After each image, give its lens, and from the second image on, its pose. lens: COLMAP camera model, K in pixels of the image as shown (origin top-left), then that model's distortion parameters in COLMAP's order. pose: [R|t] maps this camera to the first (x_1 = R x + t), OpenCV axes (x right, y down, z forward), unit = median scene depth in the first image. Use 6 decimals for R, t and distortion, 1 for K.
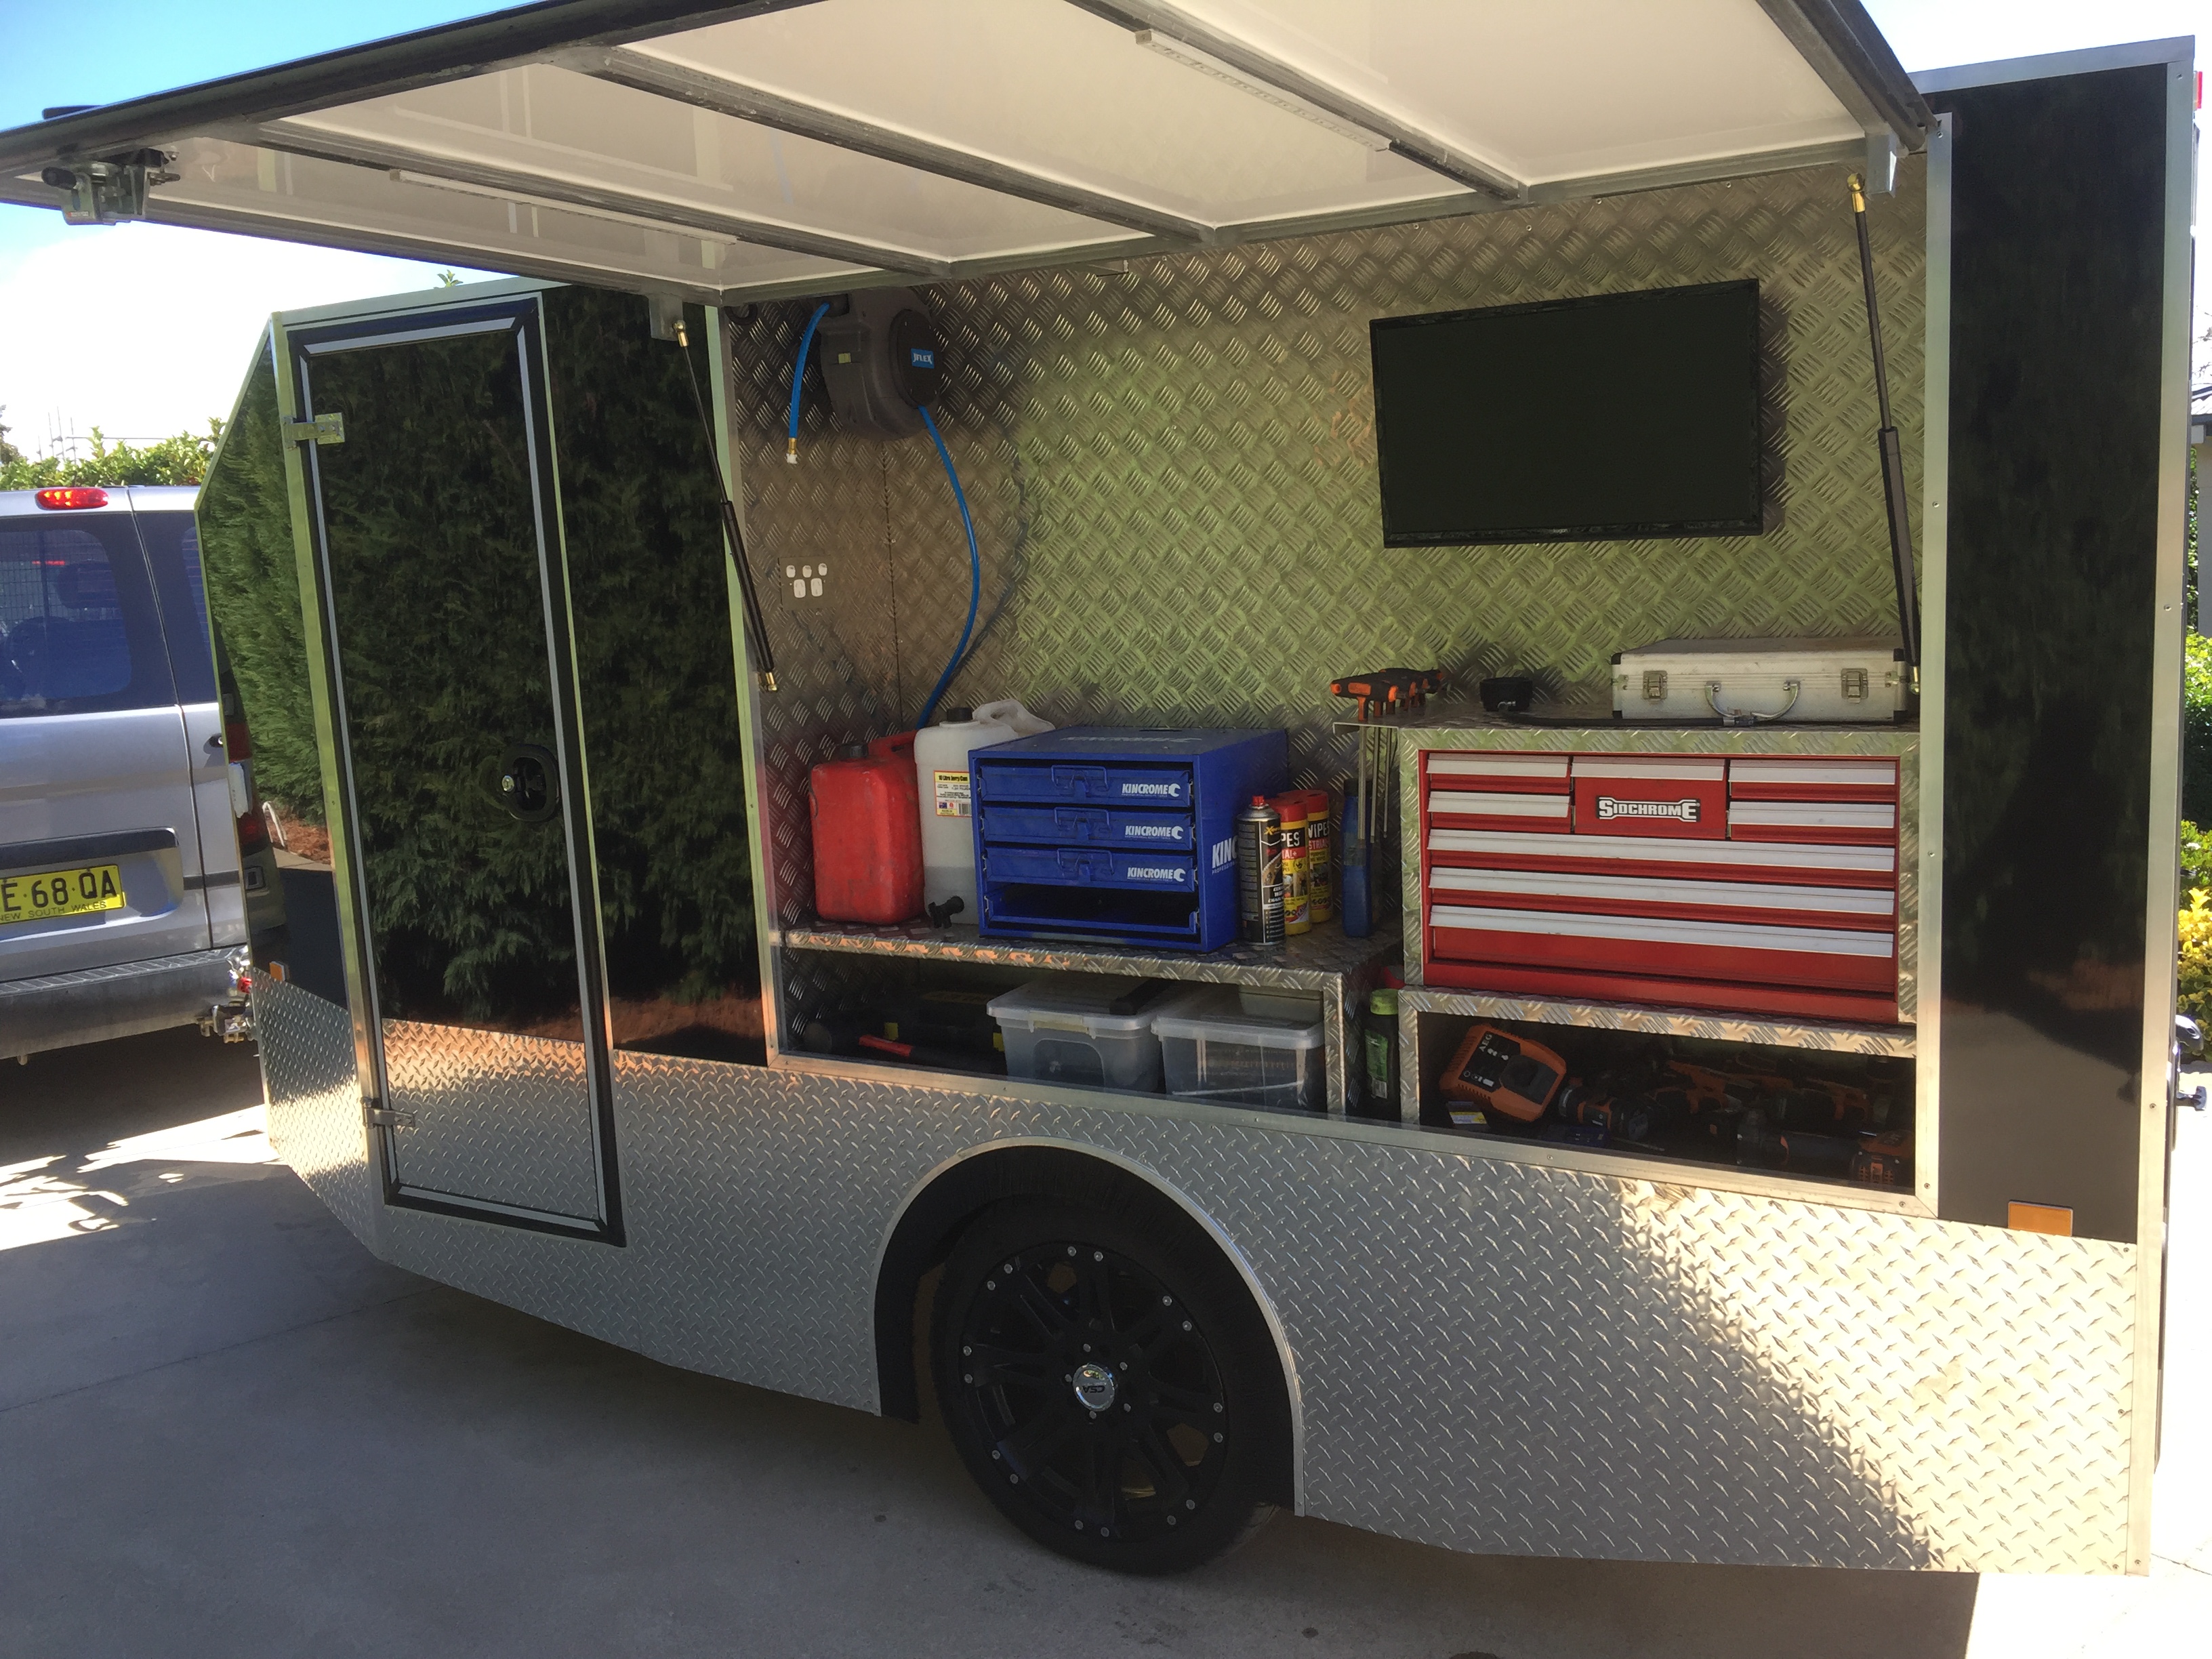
lens RADIAL K [[1900.4, 0, 1115.2], [0, 1900.4, 815.1], [0, 0, 1]] dist [0.078012, -0.128172]
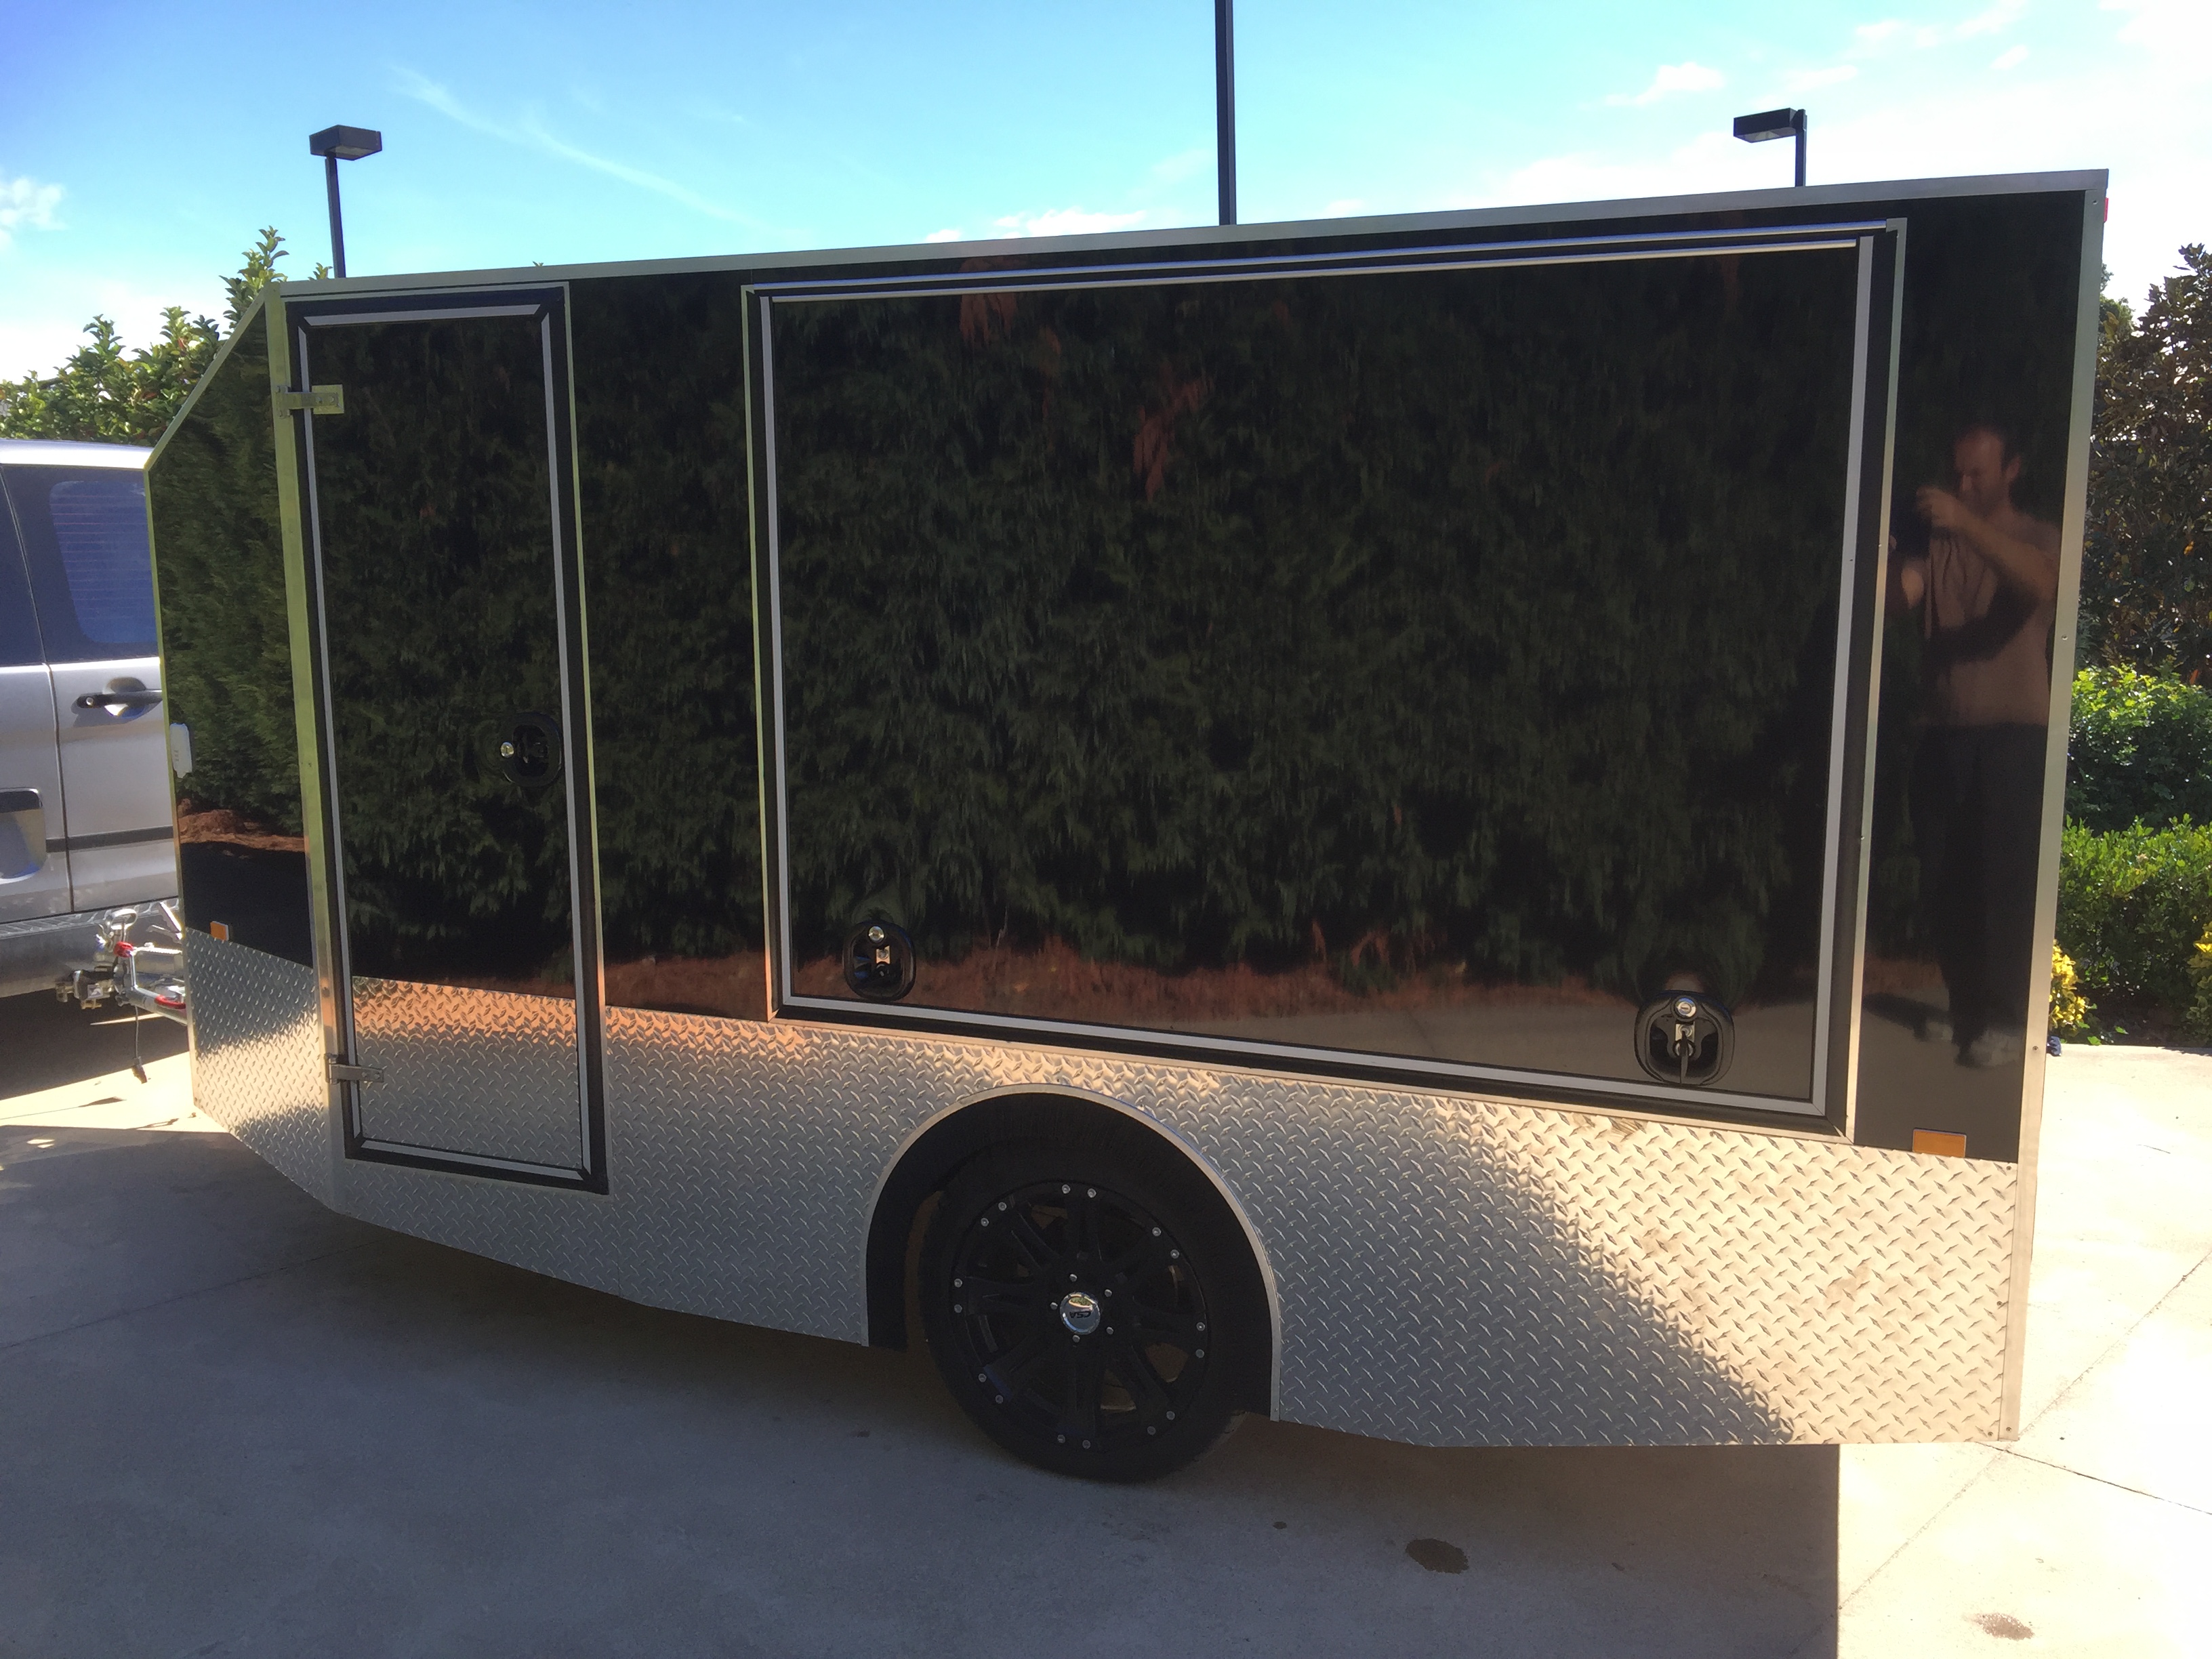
lens RADIAL K [[1900.4, 0, 1111.9], [0, 1900.4, 823.3], [0, 0, 1]] dist [0.078012, -0.128172]
pose [[0.990355, 0.021460, 0.136881, -0.132938], [-0.022500, 0.999729, 0.006054, 0.009779], [-0.136714, -0.009075, 0.990569, -0.076989]]
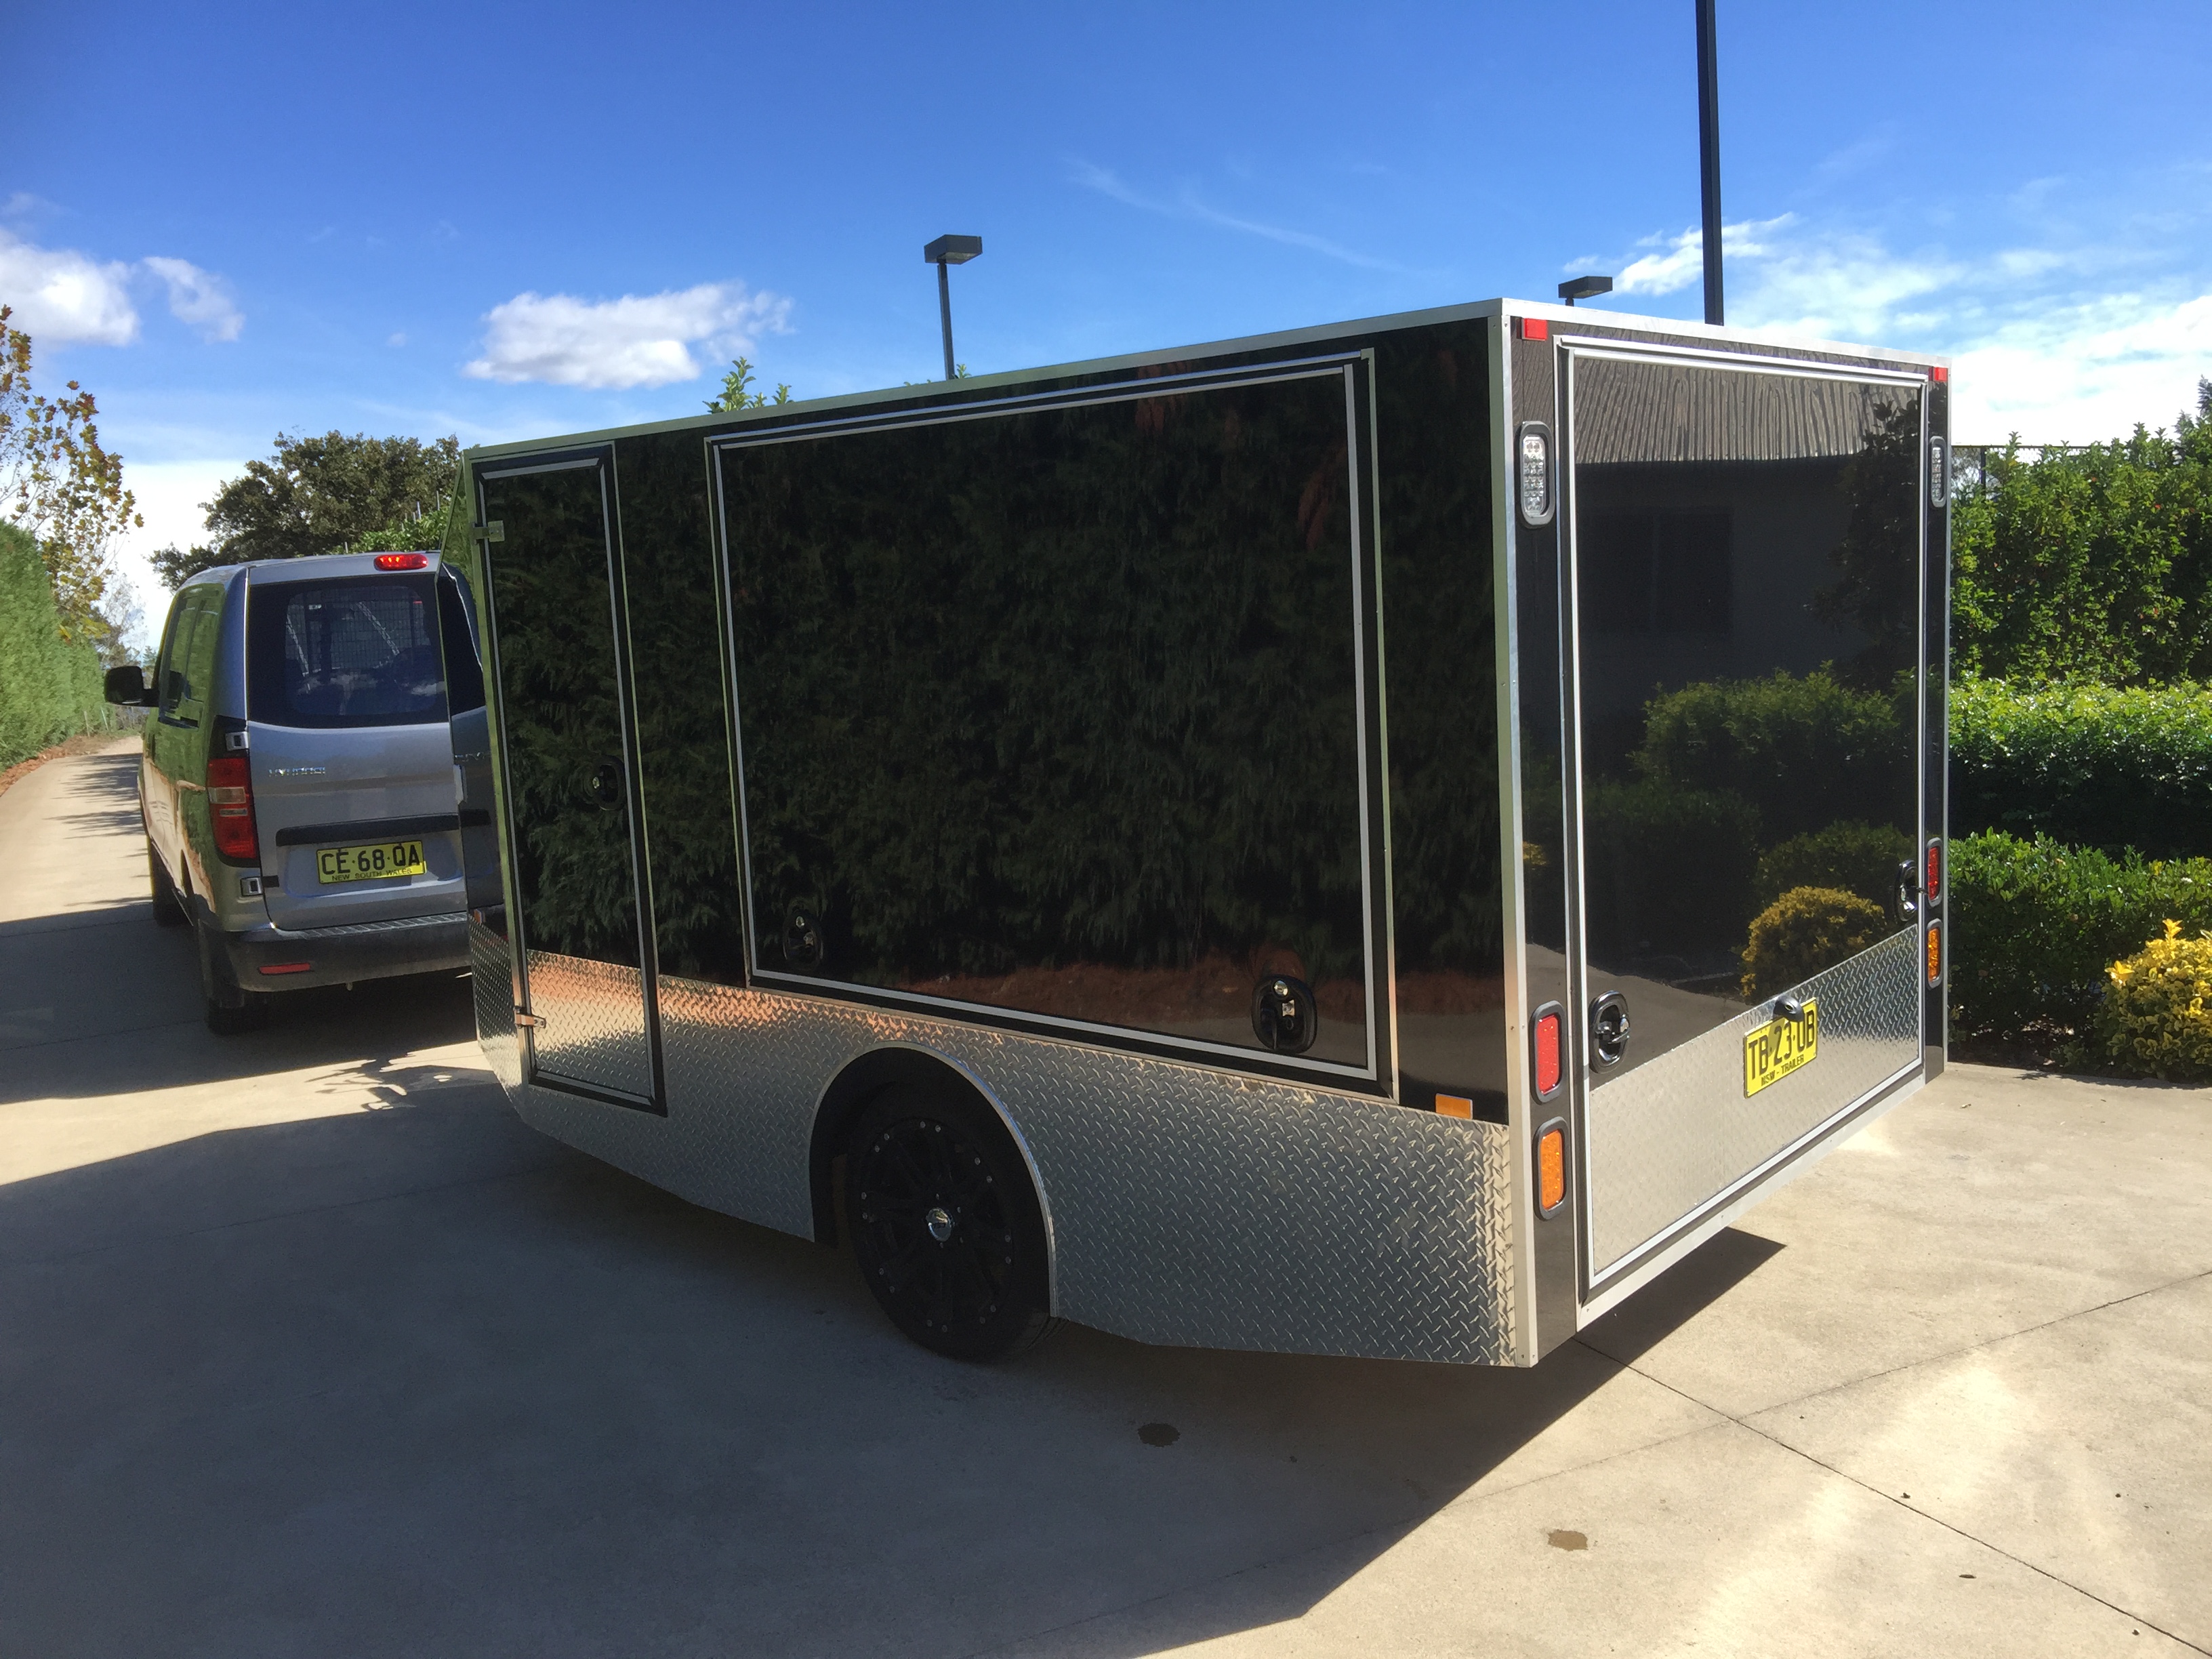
lens RADIAL K [[1900.4, 0, 1109.6], [0, 1900.4, 813.6], [0, 0, 1]] dist [0.078012, -0.128172]
pose [[0.977904, 0.025335, -0.207513, 0.348197], [-0.027491, 0.999594, -0.007513, 0.006592], [0.207238, 0.013051, 0.978203, -0.300307]]
